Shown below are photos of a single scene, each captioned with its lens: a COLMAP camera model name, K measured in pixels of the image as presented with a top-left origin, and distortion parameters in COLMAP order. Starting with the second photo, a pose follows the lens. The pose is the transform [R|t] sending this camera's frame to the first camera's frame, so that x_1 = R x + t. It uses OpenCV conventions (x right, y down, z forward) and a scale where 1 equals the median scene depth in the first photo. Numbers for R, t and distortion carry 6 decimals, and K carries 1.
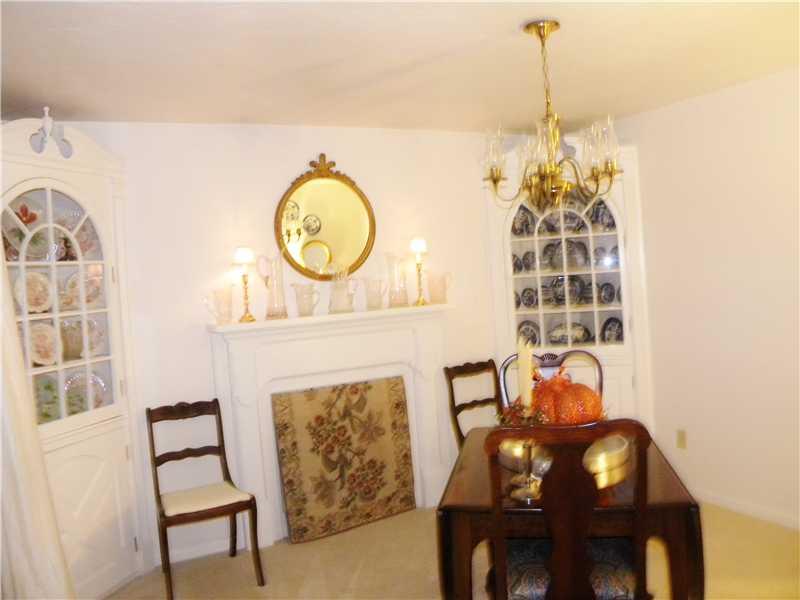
lens RADIAL K [[666.6, 0, 400.0], [0, 666.6, 300.0], [0, 0, 1]] dist [-0.123289, 0.001697]
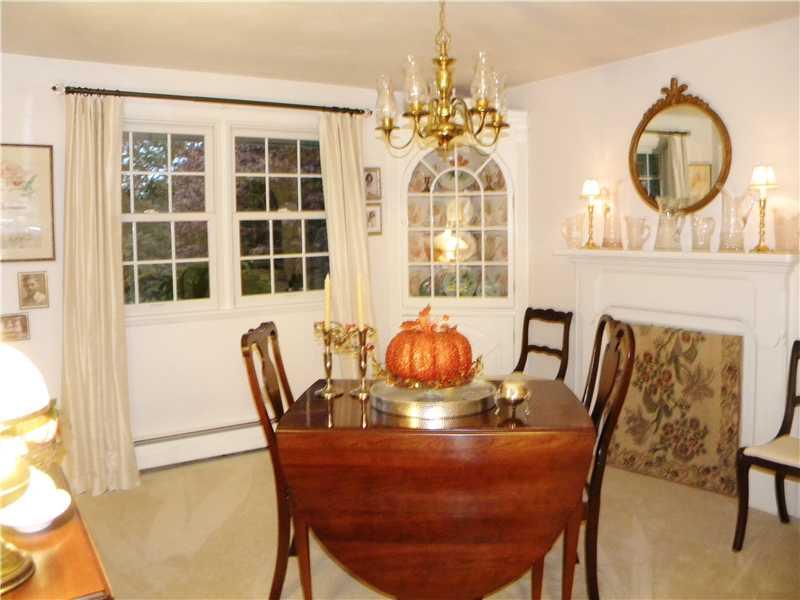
lens RADIAL K [[666.6, 0, 400.0], [0, 666.6, 300.0], [0, 0, 1]] dist [-0.123289, 0.001697]
pose [[0.138456, 0.167954, -0.976023, 0.746235], [-0.041377, 0.985636, 0.163739, -0.044945], [0.989504, 0.017714, 0.143417, 0.486931]]
